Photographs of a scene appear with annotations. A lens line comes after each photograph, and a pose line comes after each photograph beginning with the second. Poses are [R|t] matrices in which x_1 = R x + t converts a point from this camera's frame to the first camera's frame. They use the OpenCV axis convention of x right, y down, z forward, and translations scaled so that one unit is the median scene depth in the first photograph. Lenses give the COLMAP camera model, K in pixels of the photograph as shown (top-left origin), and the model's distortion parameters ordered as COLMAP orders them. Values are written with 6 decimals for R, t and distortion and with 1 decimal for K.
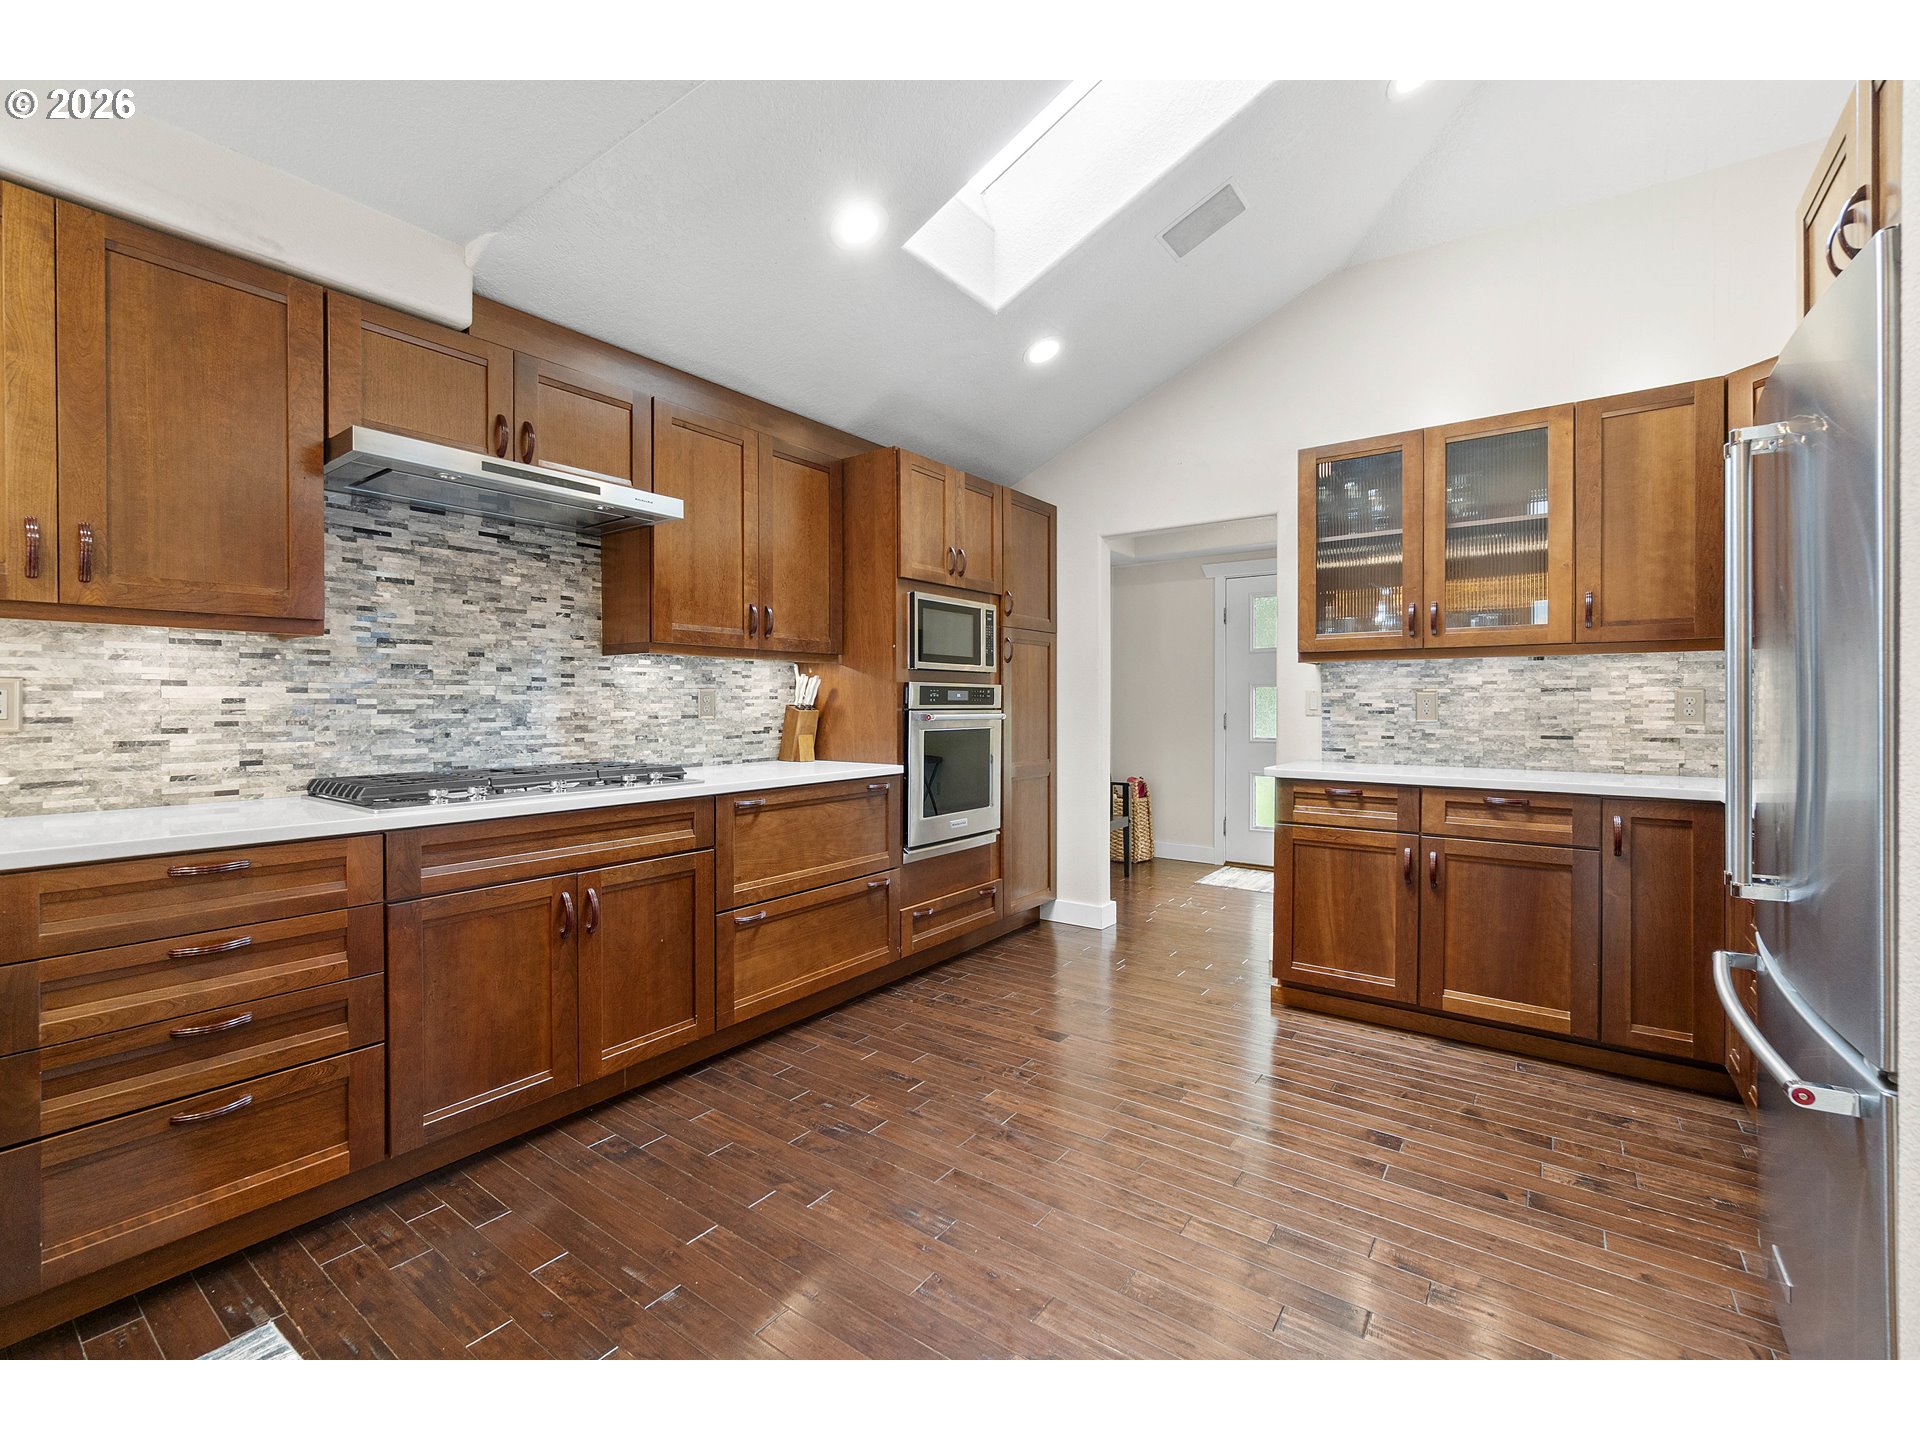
lens RADIAL K [[818.1, 0, 952.6], [0, 818.1, 708.9], [0, 0, 1]] dist [-0.012254, 0.002138]
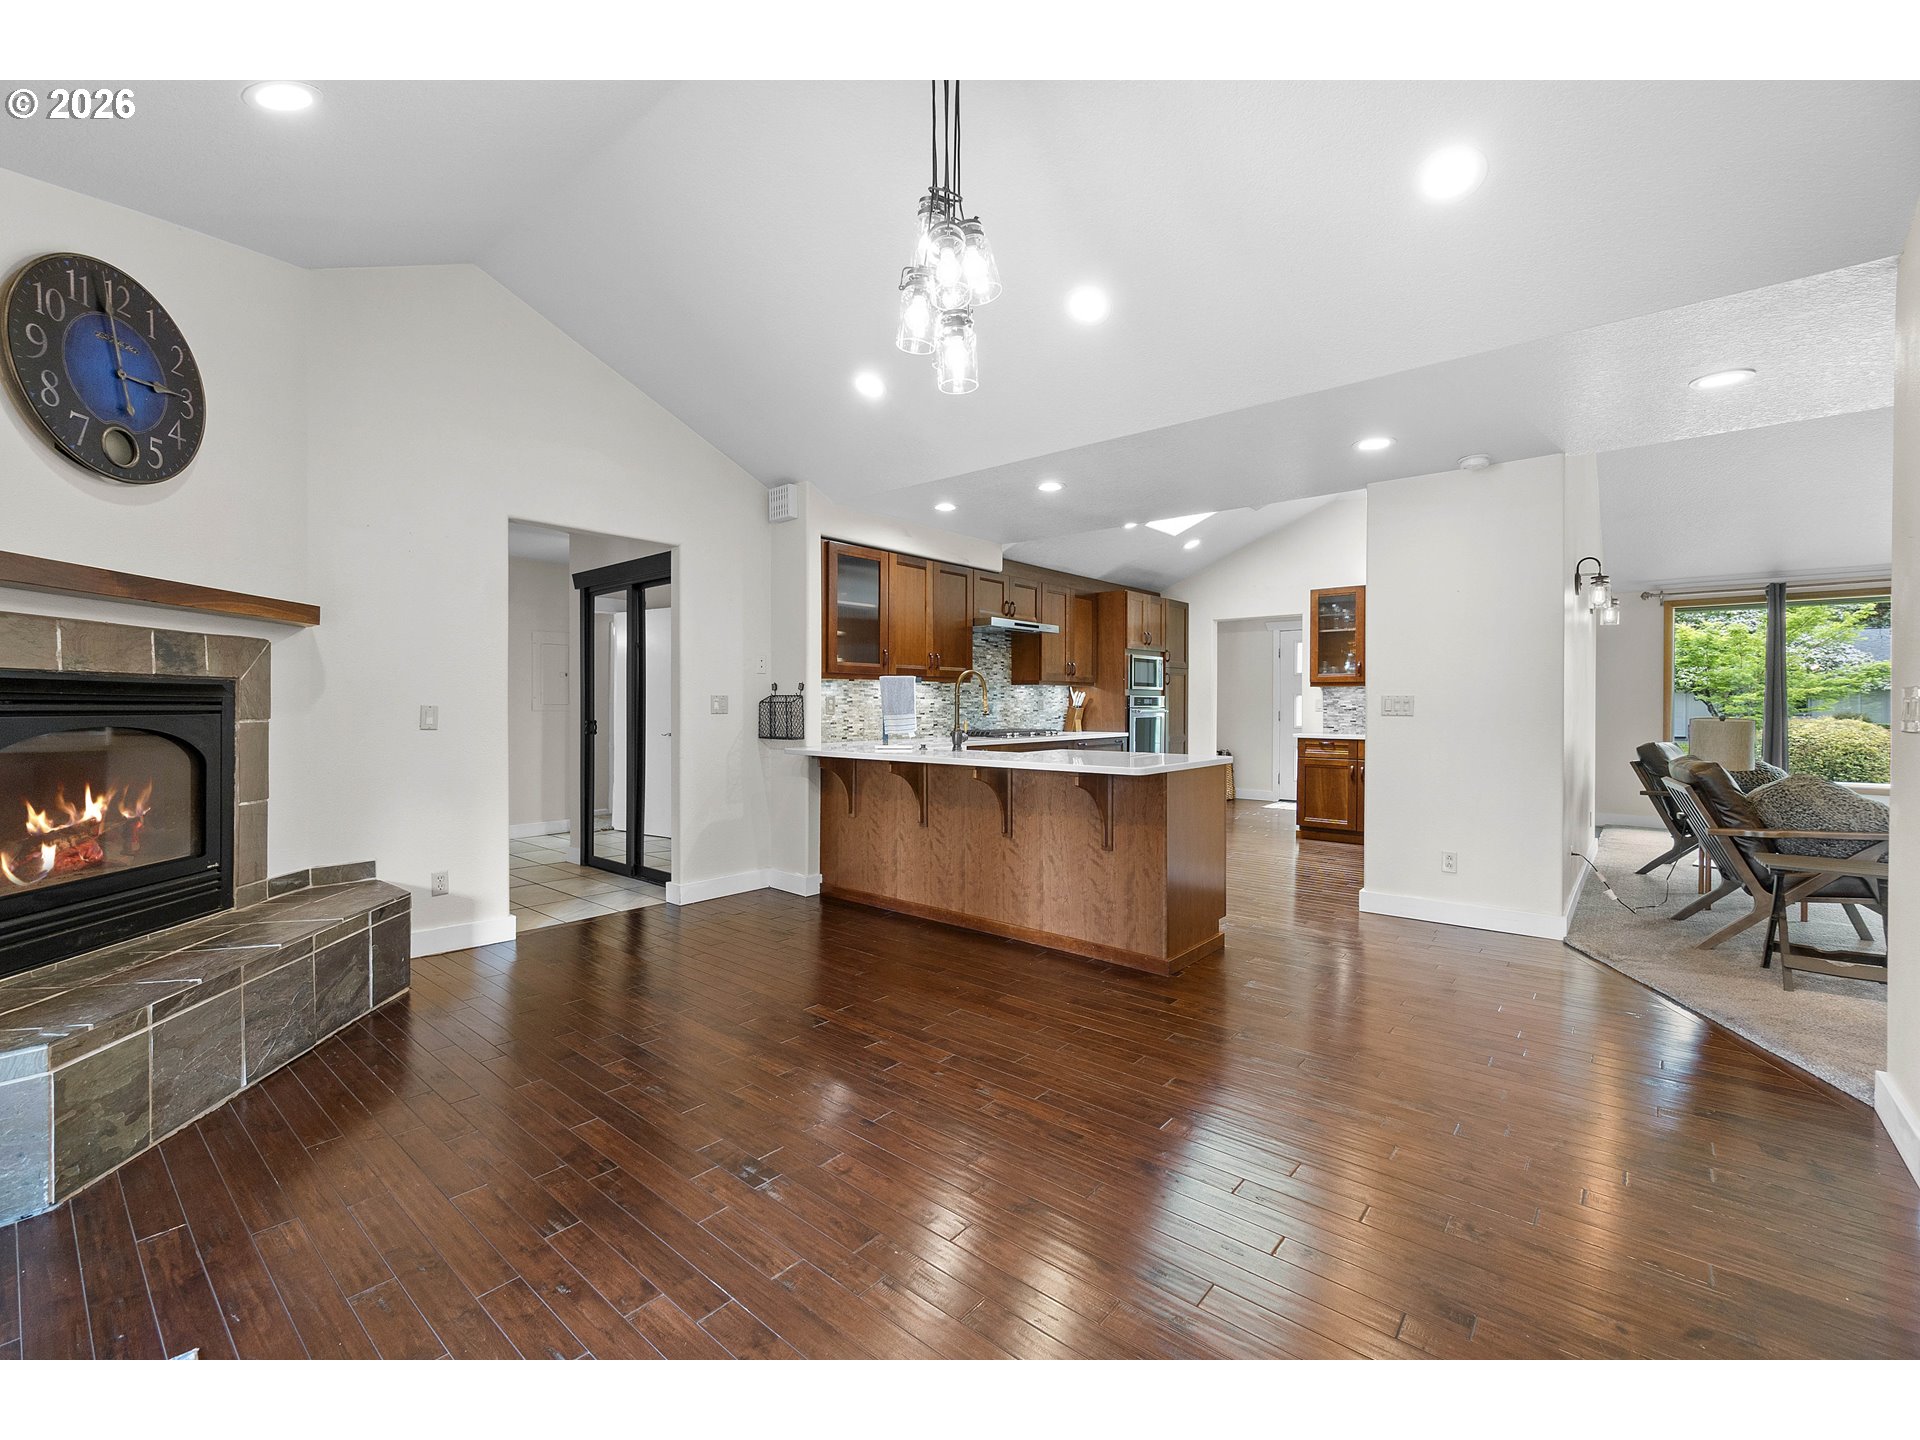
lens RADIAL K [[818.1, 0, 955.1], [0, 818.1, 710.6], [0, 0, 1]] dist [-0.012254, 0.002138]
pose [[0.997827, 0.002630, -0.065843, -0.359272], [-0.002659, 0.999996, -0.000347, 0.009485], [0.065842, 0.000521, 0.997830, -1.170339]]
